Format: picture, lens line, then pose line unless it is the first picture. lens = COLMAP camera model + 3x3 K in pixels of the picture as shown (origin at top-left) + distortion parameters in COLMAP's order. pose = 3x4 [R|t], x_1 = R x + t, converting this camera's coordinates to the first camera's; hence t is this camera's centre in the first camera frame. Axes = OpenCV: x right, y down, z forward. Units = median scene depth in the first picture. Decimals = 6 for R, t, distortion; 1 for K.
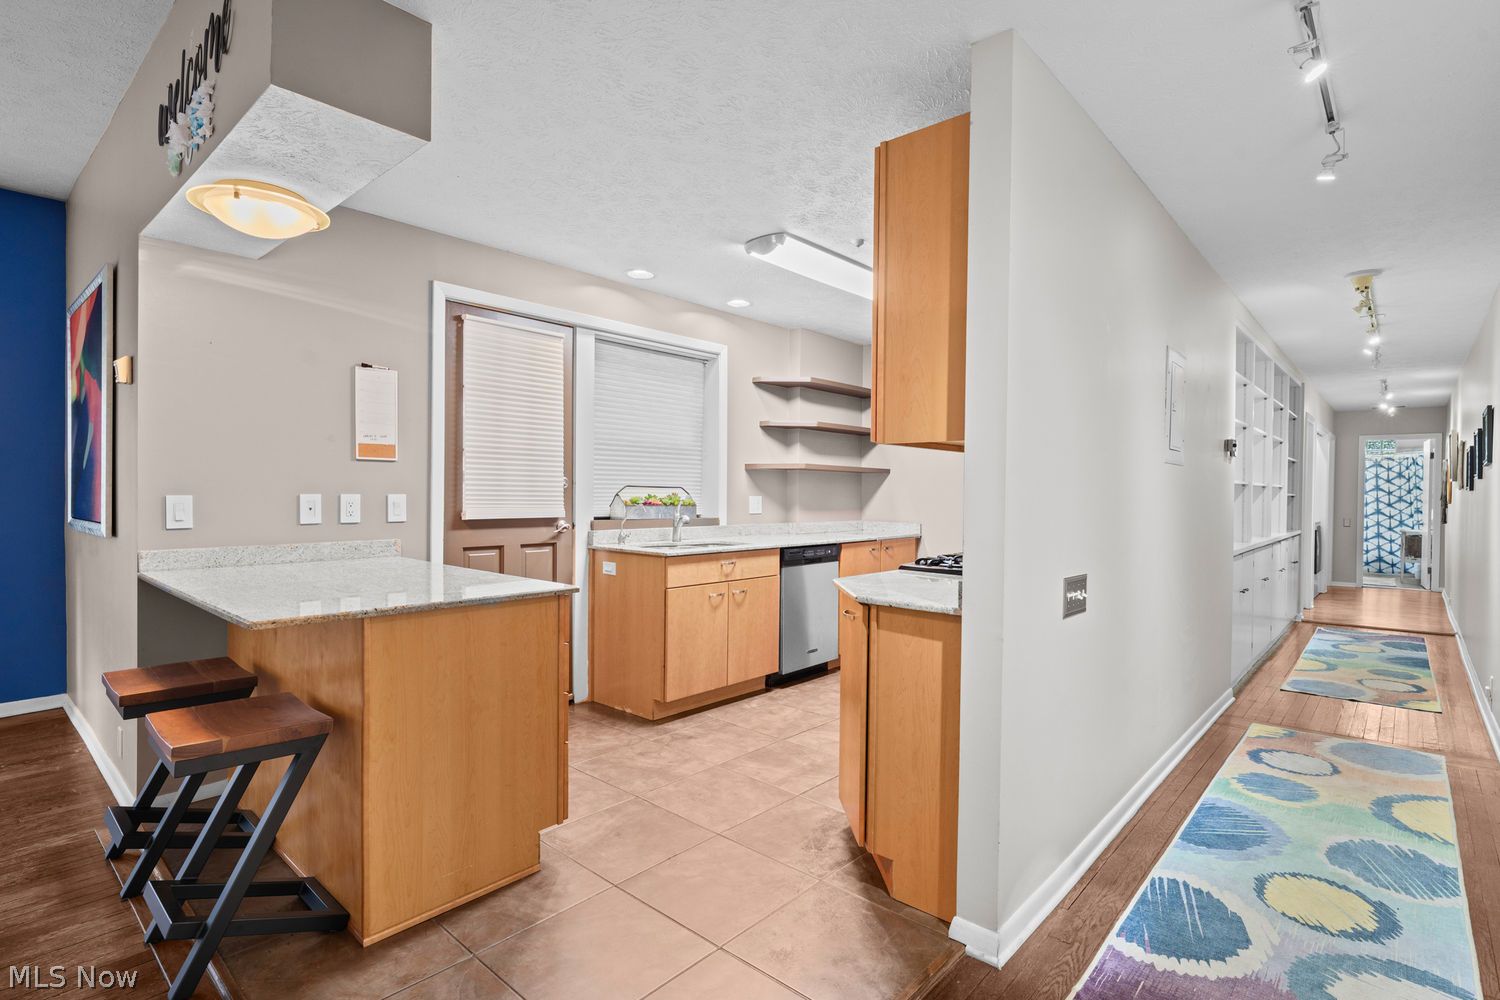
lens RADIAL K [[744.4, 0, 755.6], [0, 744.4, 497.6], [0, 0, 1]] dist [0.004099, -0.002058]
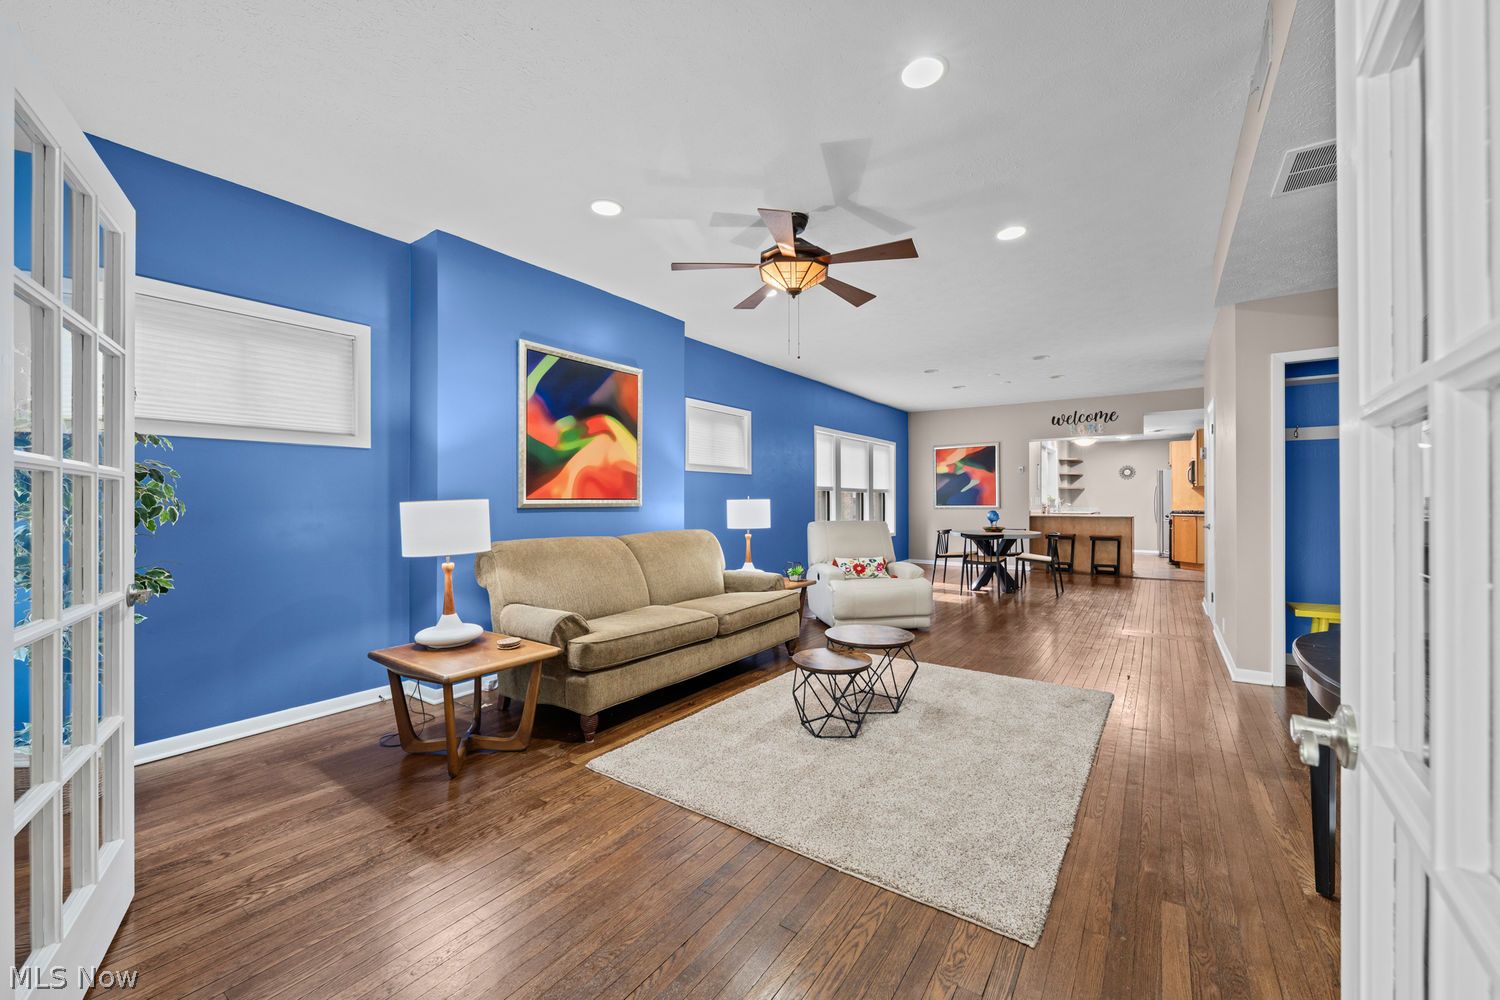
lens RADIAL K [[581.7, 0, 761.7], [0, 581.7, 498.7], [0, 0, 1]] dist [0.003956, 0.000036]
pose [[0.992345, -0.014031, 0.122696, -2.125196], [0.015631, 0.999805, -0.012091, 0.012181], [-0.122502, 0.013916, 0.992371, -1.687309]]
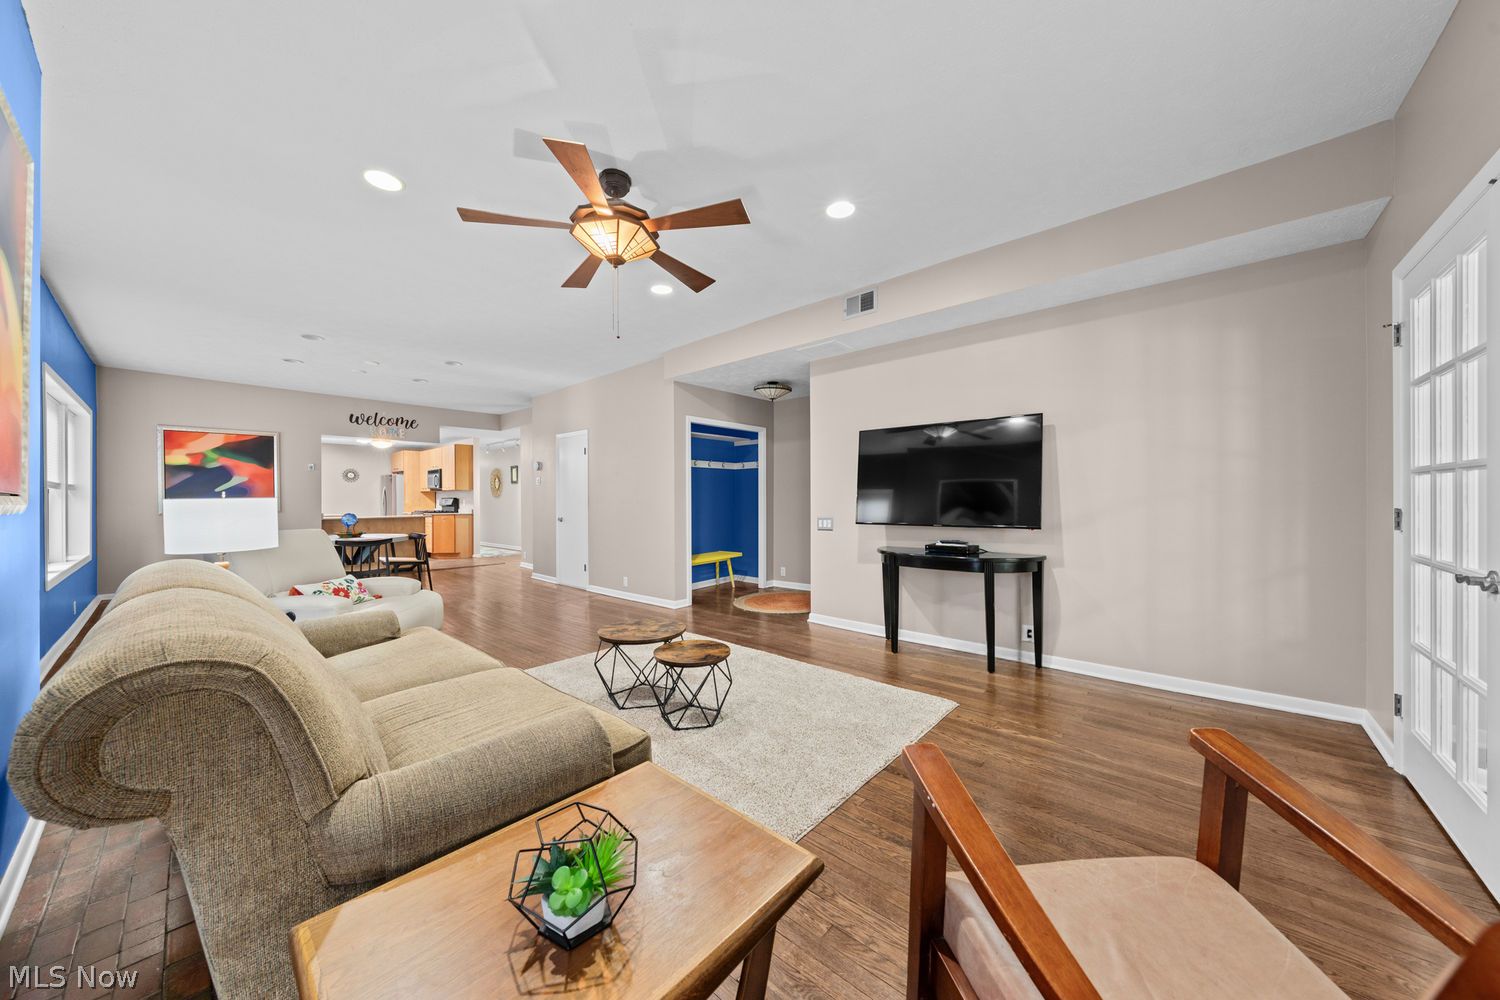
lens RADIAL K [[504.8, 0, 748.5], [0, 504.8, 502.3], [0, 0, 1]] dist [-0.005496, 0.000719]
pose [[-0.005443, -0.017485, 0.999832, -2.667235], [0.016025, 0.999717, 0.017570, 0.000258], [-0.999857, 0.016118, -0.005161, -0.956287]]
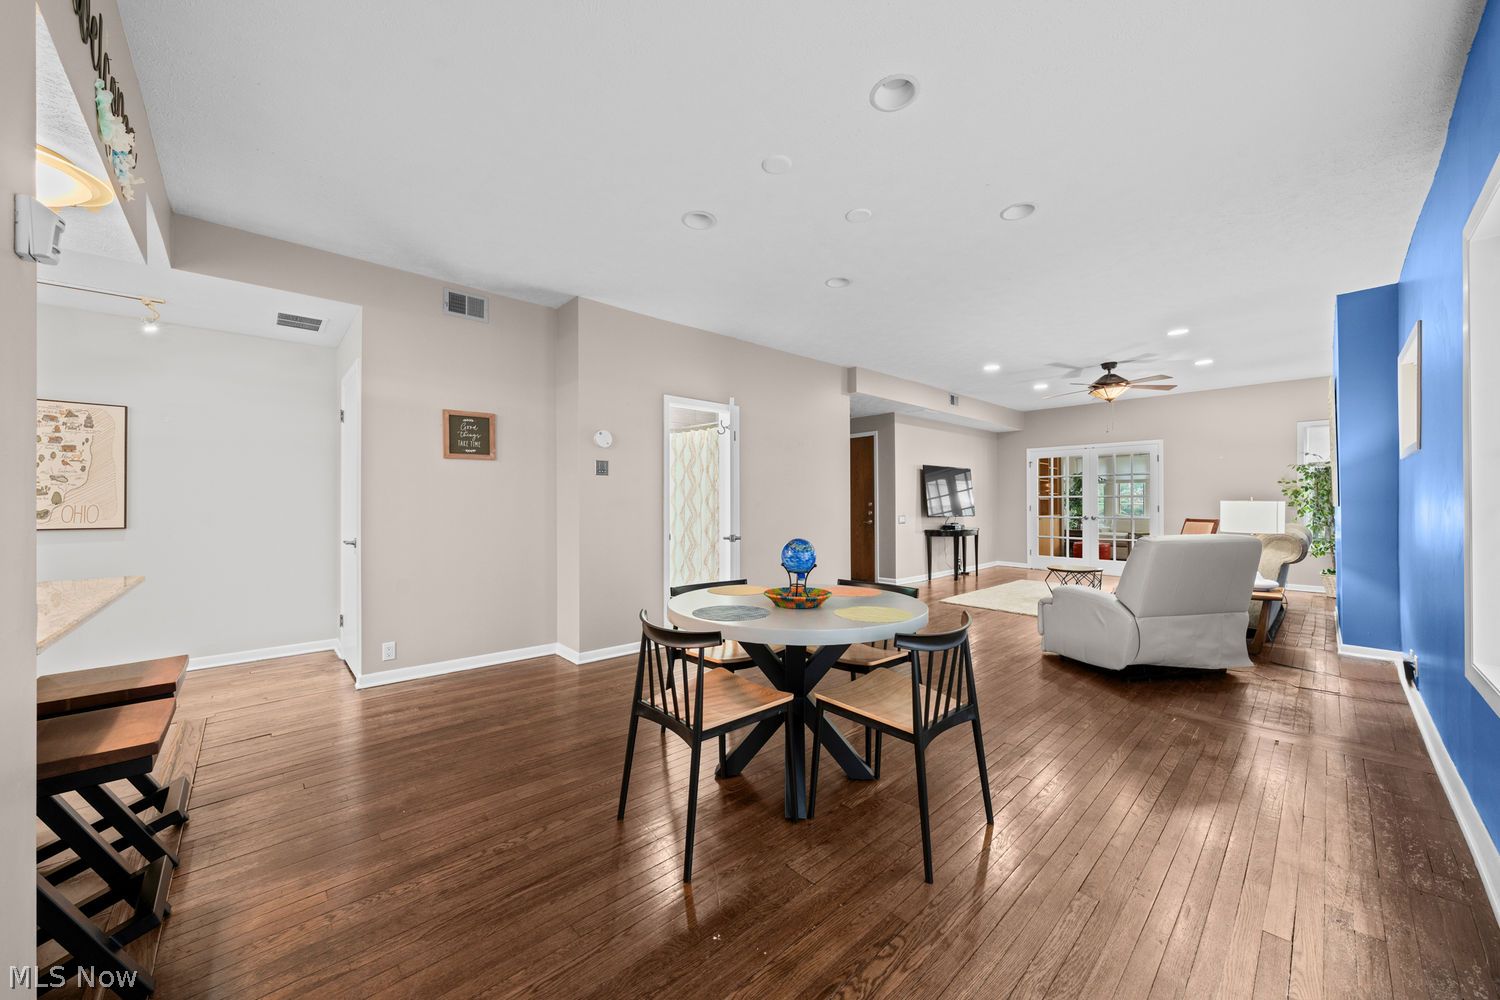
lens RADIAL K [[537.2, 0, 741.9], [0, 537.2, 497.7], [0, 0, 1]] dist [-0.000805, 0.000123]
pose [[-0.995077, -0.005238, 0.098965, -1.001932], [-0.004980, 0.999984, 0.002855, -0.006053], [-0.098978, 0.002348, -0.995087, 0.979432]]
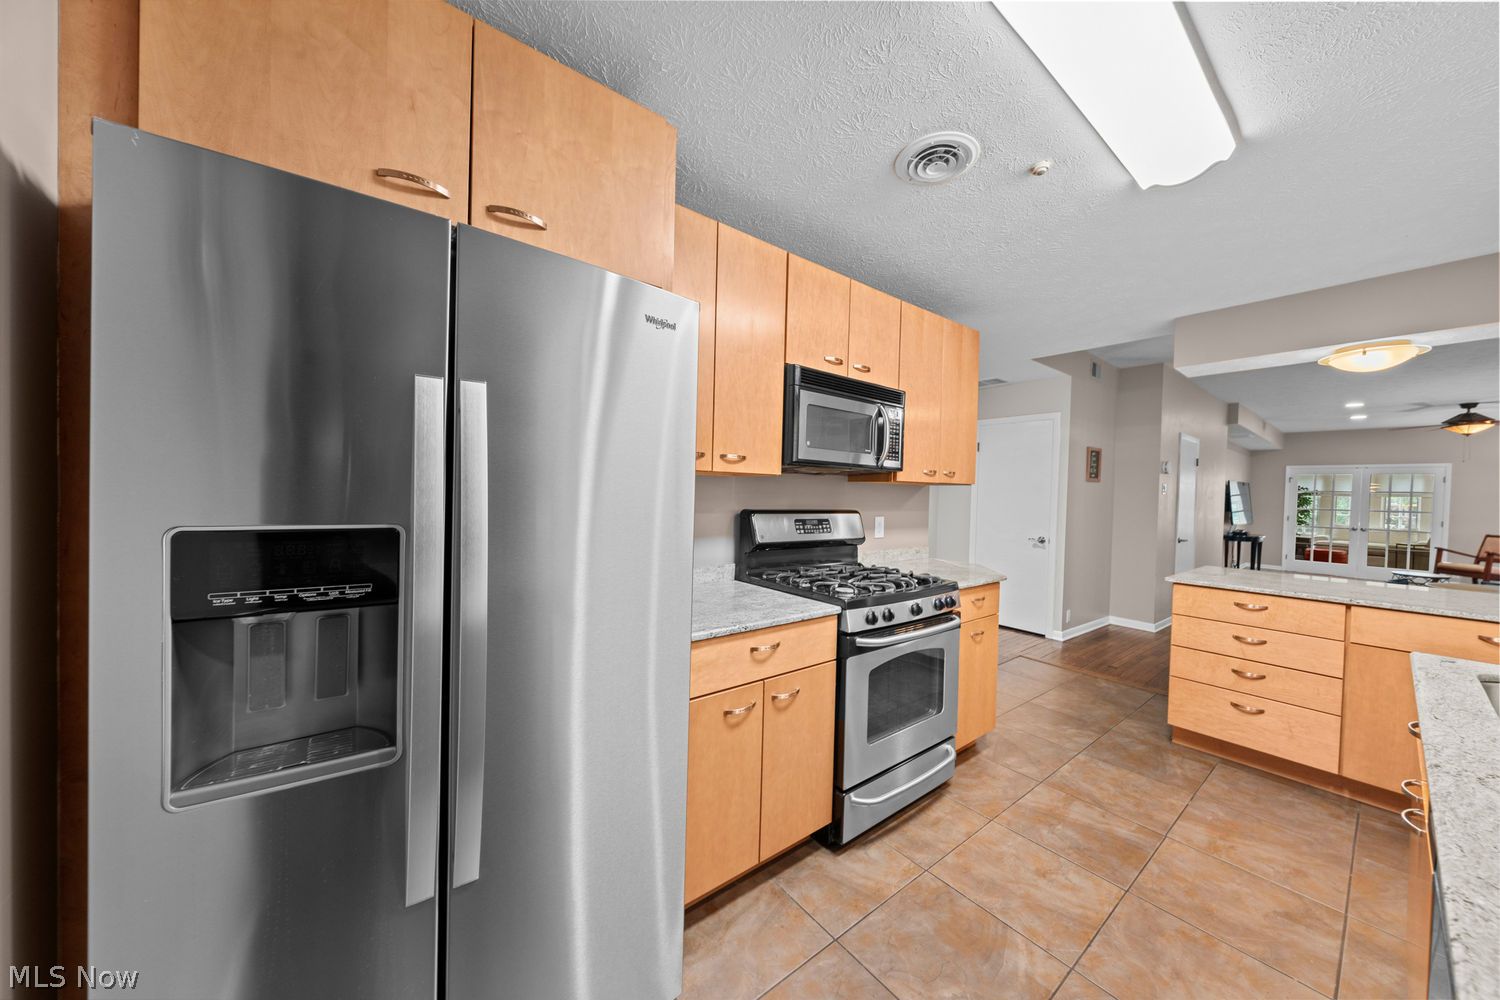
lens RADIAL K [[504.8, 0, 753.8], [0, 504.8, 499.9], [0, 0, 1]] dist [-0.005496, 0.000719]
pose [[-0.983371, -0.038415, 0.177501, 0.304319], [-0.034013, 0.999035, 0.027780, -0.032441], [-0.178397, 0.021280, -0.983728, 1.504733]]
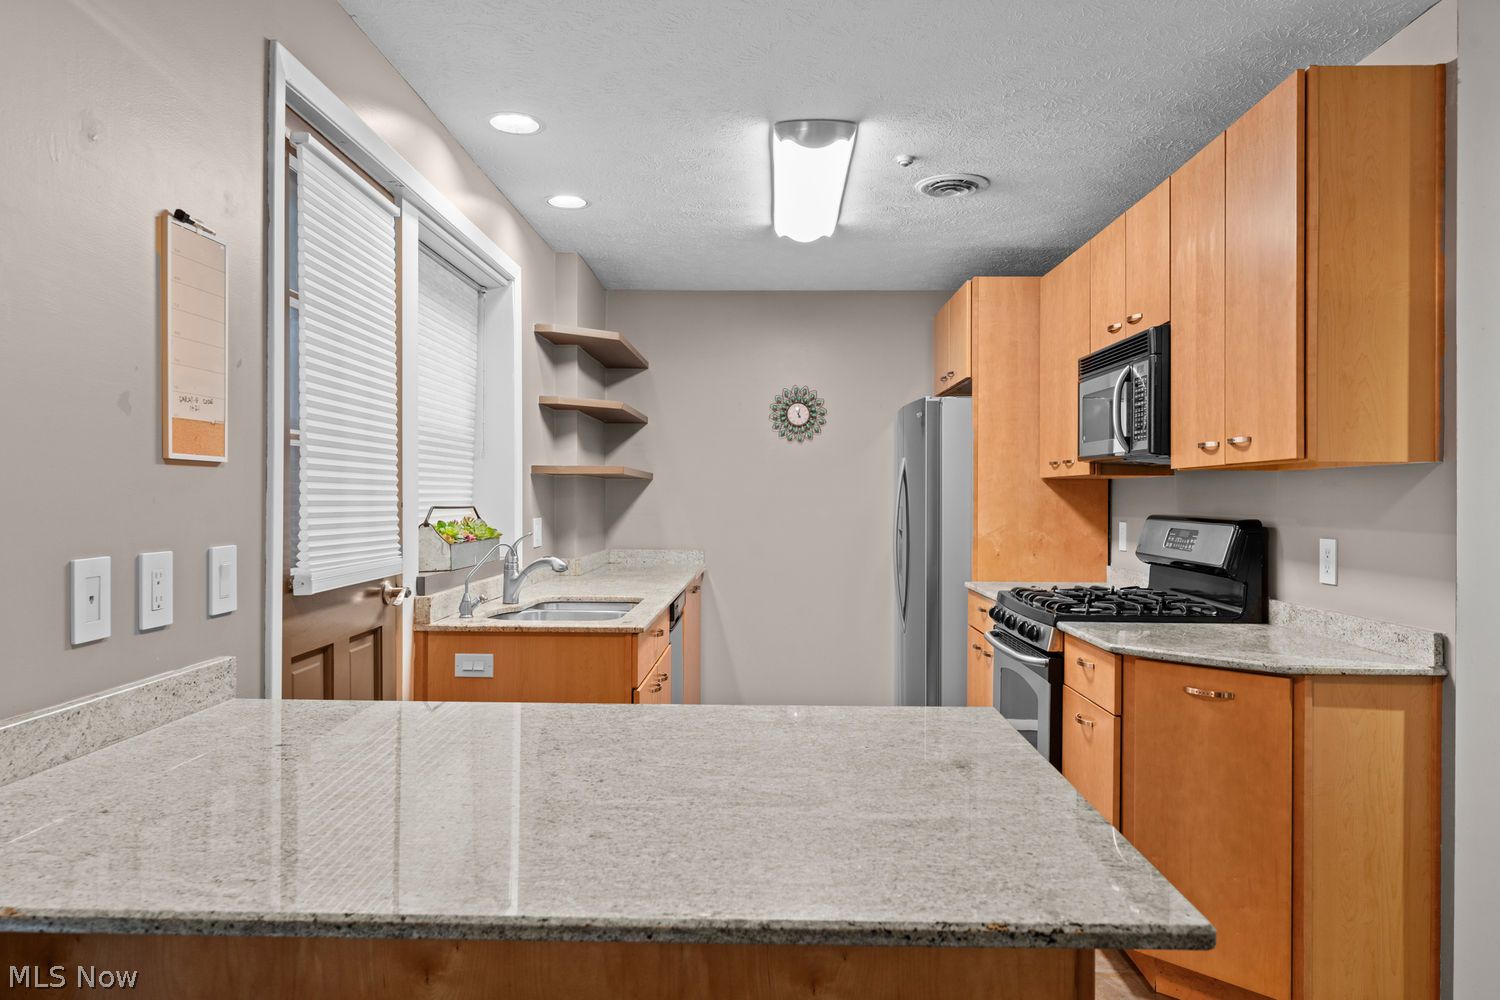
lens RADIAL K [[999.5, 0, 759.0], [0, 999.5, 492.0], [0, 0, 1]] dist [0.003081, -0.003884]
pose [[0.757553, -0.005048, 0.652754, -0.577286], [0.010268, 0.999939, -0.004184, -0.026673], [-0.652693, 0.009873, 0.757558, 0.372758]]
